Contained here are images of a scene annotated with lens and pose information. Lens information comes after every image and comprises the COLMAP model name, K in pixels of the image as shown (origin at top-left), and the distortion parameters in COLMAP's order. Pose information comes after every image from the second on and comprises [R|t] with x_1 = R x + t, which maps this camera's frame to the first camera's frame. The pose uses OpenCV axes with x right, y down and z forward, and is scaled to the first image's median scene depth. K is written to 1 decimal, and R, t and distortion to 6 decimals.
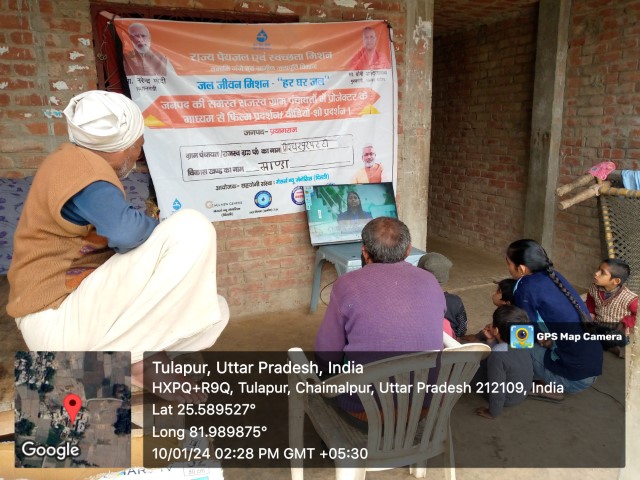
lens RADIAL K [[526.4, 0, 320.2], [0, 526.4, 245.1], [0, 0, 1]] dist [-0.002645, -0.027706]
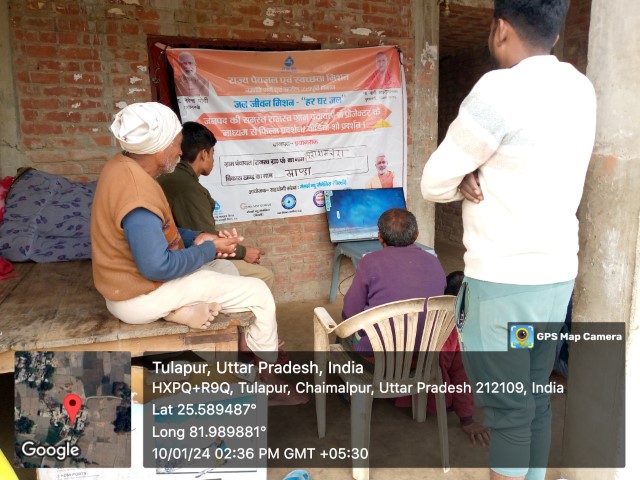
lens RADIAL K [[526.4, 0, 319.4], [0, 526.4, 247.7], [0, 0, 1]] dist [-0.002645, -0.027706]
pose [[0.999394, 0.001385, -0.034791, -0.001711], [-0.002097, 0.999789, -0.020424, 0.037544], [0.034755, 0.020485, 0.999186, -0.149960]]
